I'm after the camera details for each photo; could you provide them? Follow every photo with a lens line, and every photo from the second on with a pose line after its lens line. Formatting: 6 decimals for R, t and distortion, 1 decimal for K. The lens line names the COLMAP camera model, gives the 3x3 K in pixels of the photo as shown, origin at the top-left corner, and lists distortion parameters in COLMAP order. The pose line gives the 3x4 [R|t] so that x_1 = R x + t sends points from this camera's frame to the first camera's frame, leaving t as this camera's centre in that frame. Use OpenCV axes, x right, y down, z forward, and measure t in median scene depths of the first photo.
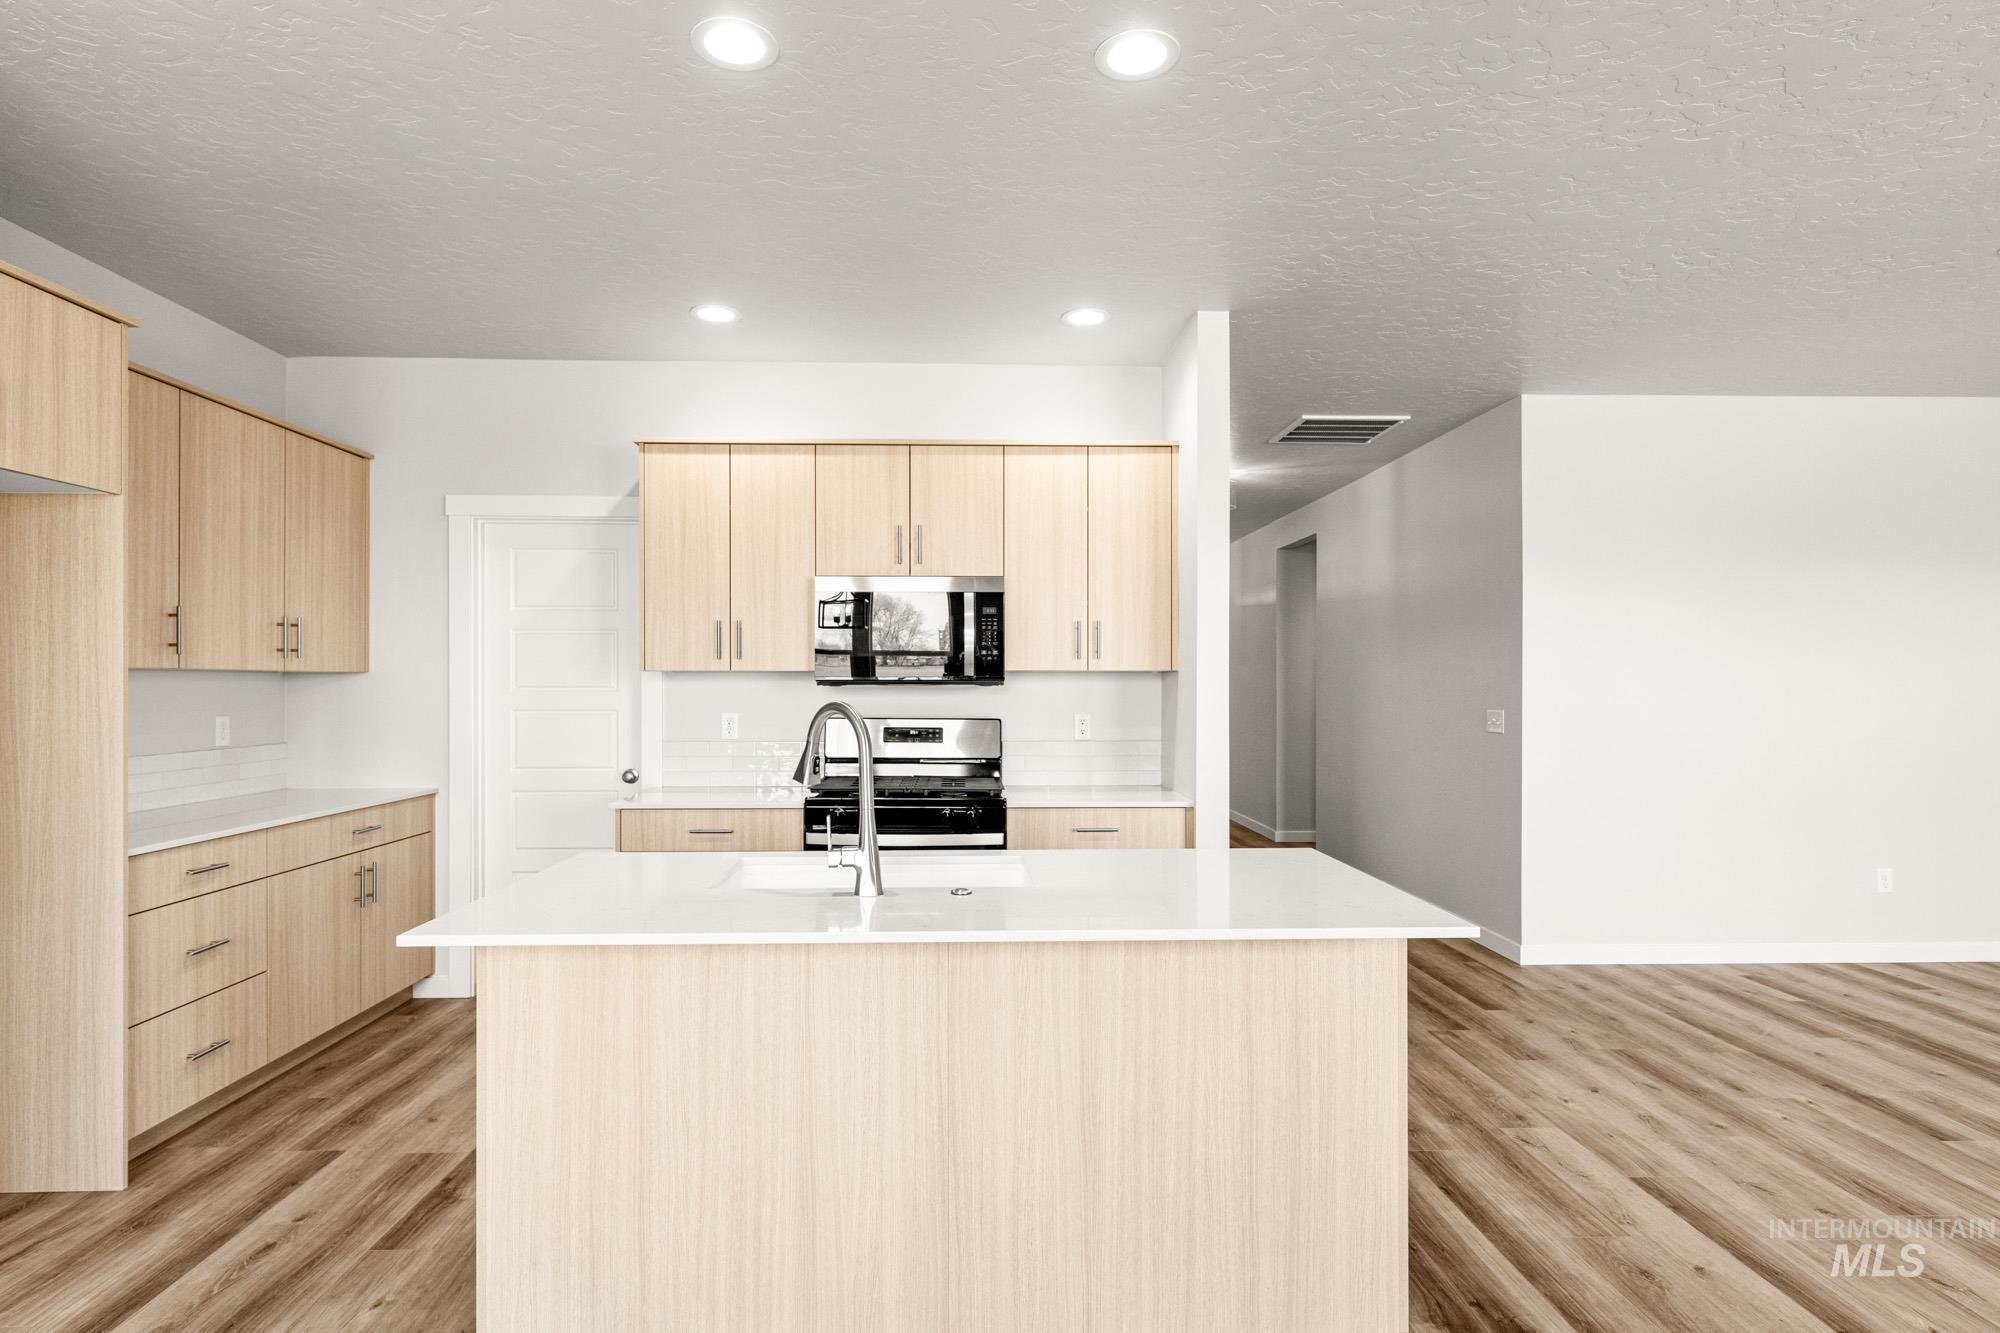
lens RADIAL K [[1053.3, 0, 991.2], [0, 1053.3, 667.6], [0, 0, 1]] dist [0.008670, 0.000484]
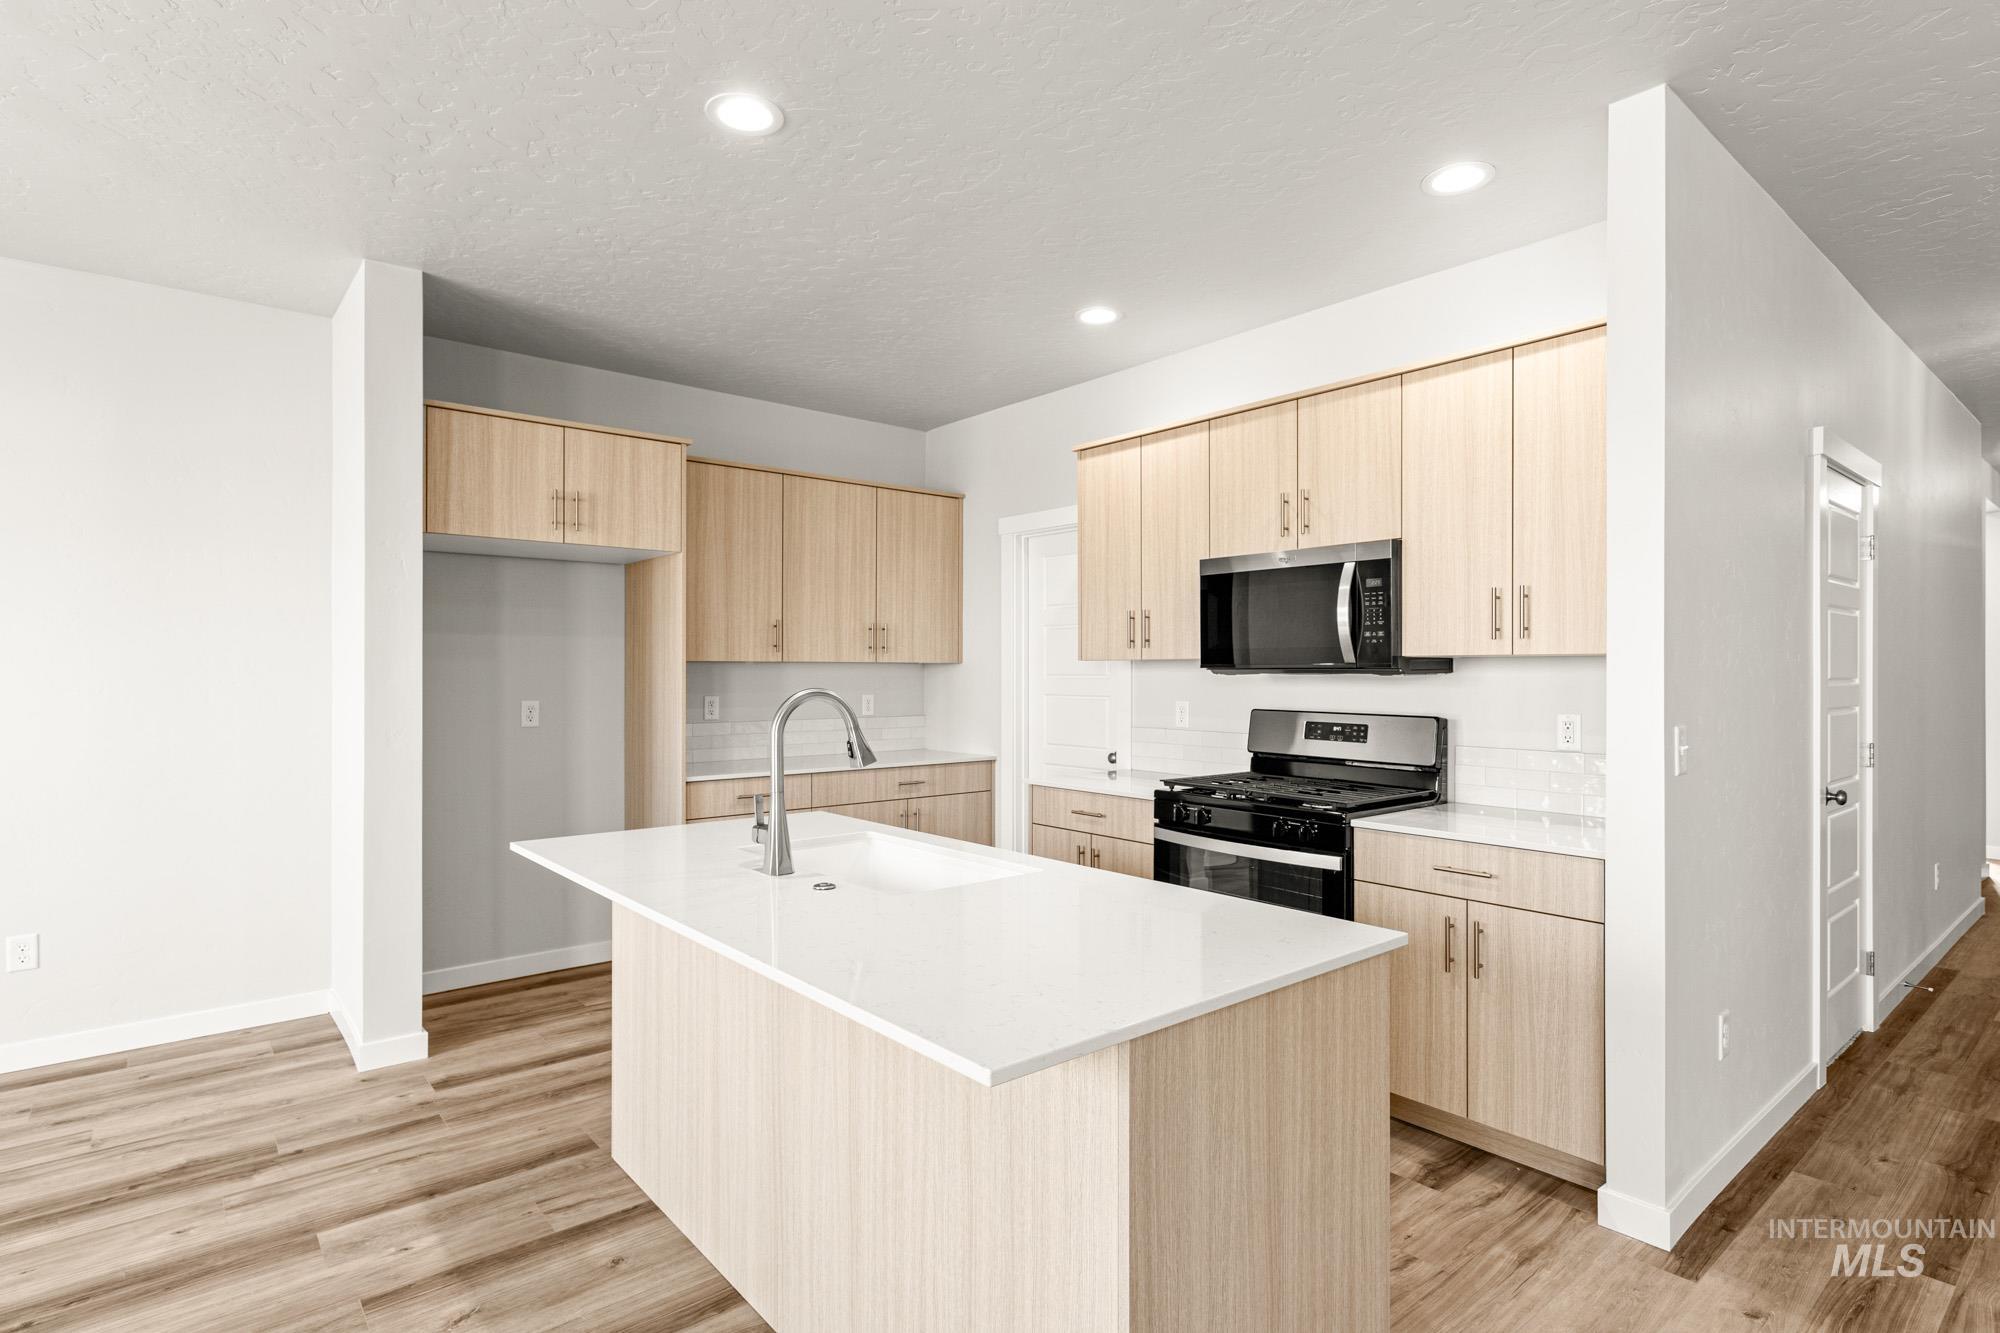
lens RADIAL K [[999.4, 0, 995.6], [0, 999.4, 659.1], [0, 0, 1]] dist [0.012818, -0.004745]
pose [[0.619147, -0.009450, -0.785218, 0.459666], [0.011545, 0.999929, -0.002930, 0.004137], [0.785190, -0.007251, 0.619212, 0.319444]]
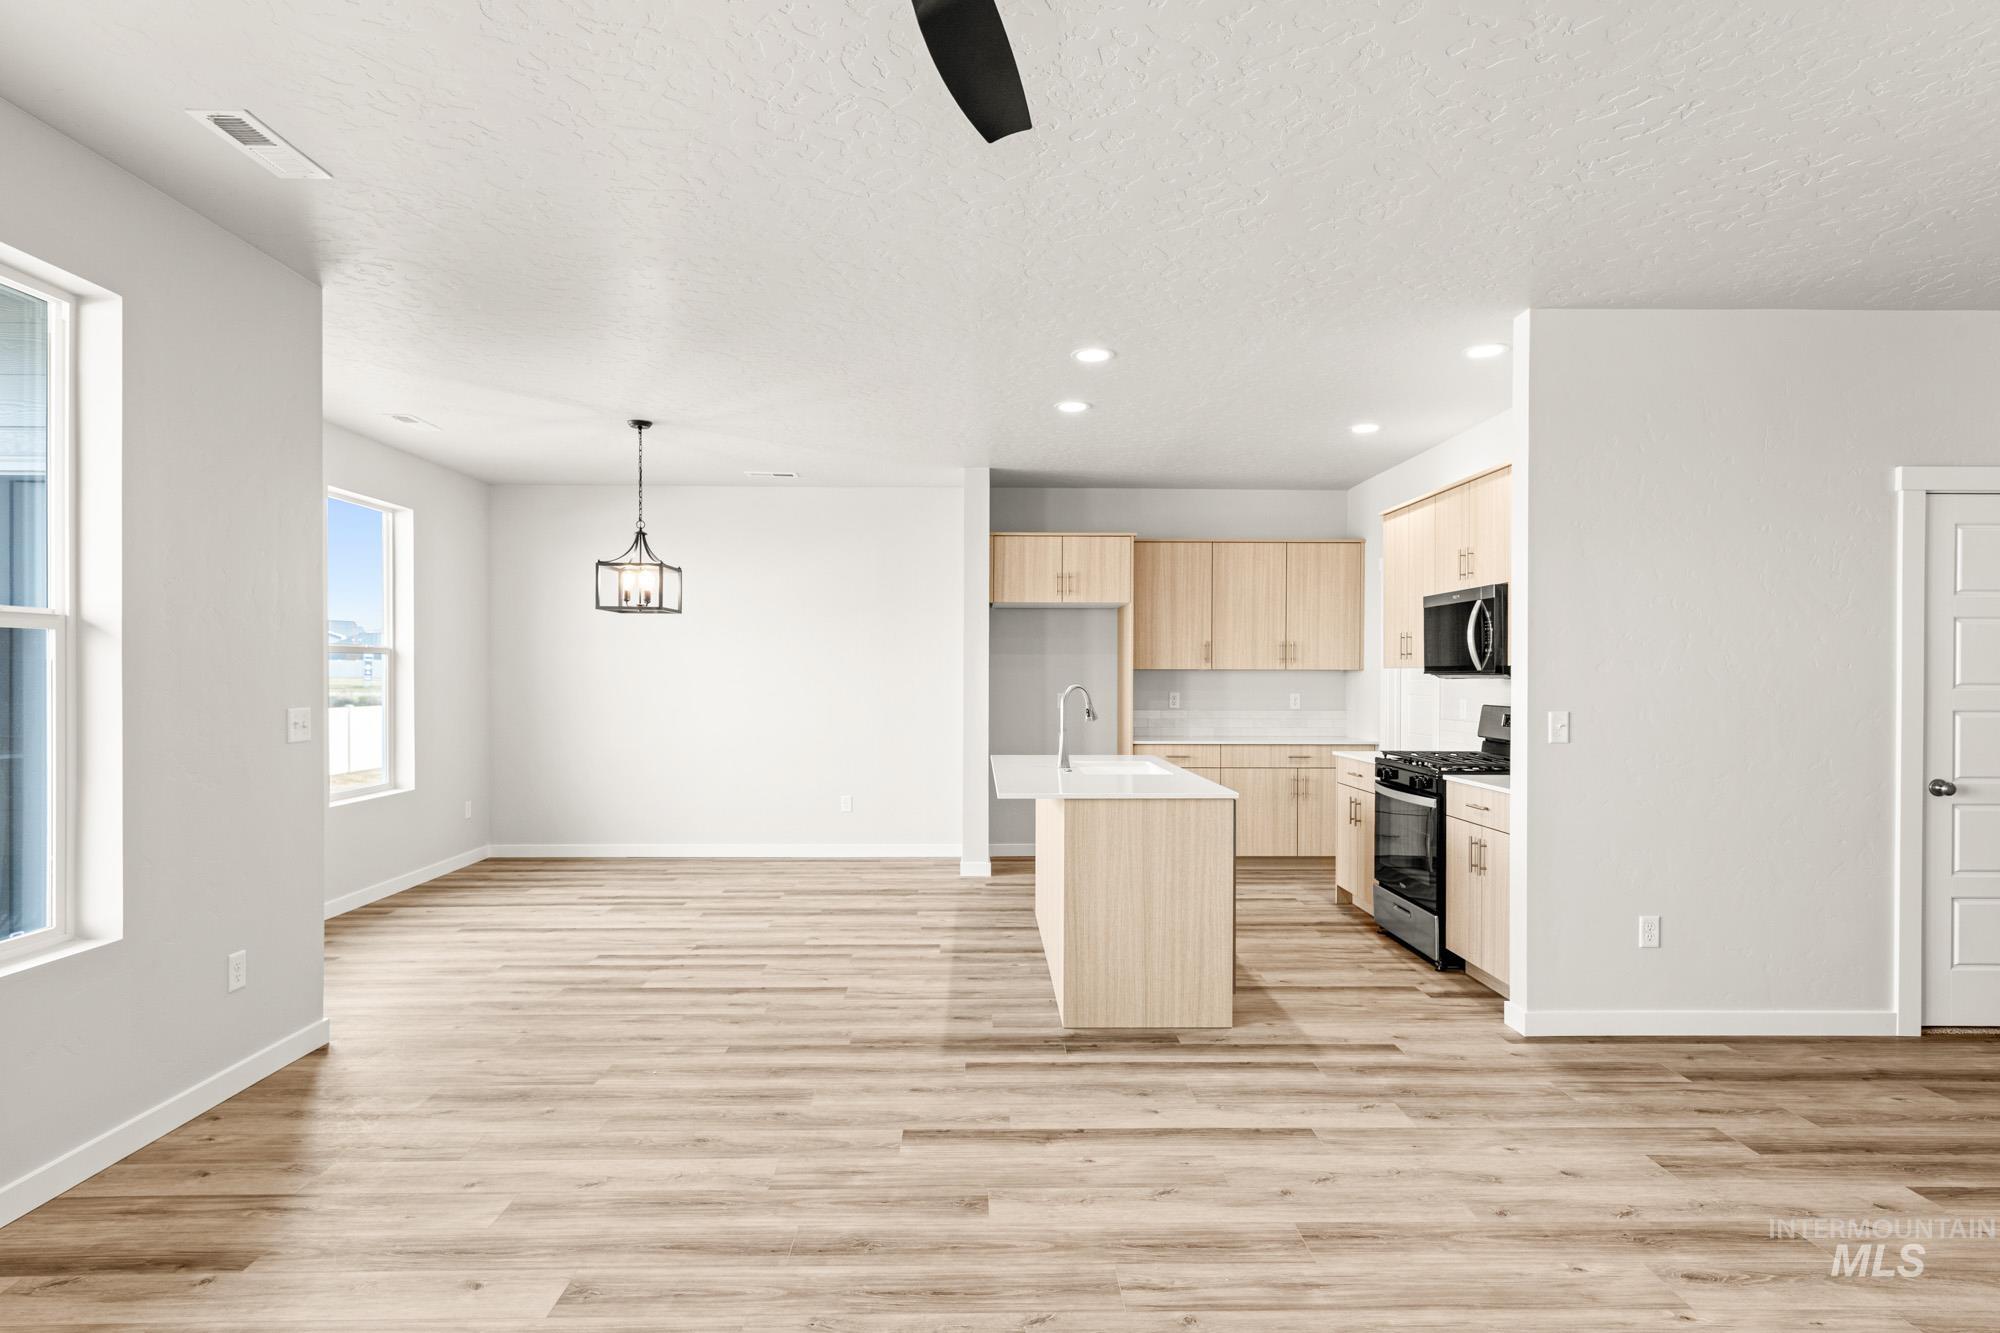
lens RADIAL K [[1053.3, 0, 1007.0], [0, 1053.3, 636.8], [0, 0, 1]] dist [0.008670, 0.000484]
pose [[-0.004254, -0.037737, -0.999279, 1.254874], [0.010289, 0.999233, -0.037779, 0.010261], [0.999938, -0.010442, -0.003862, 0.511839]]
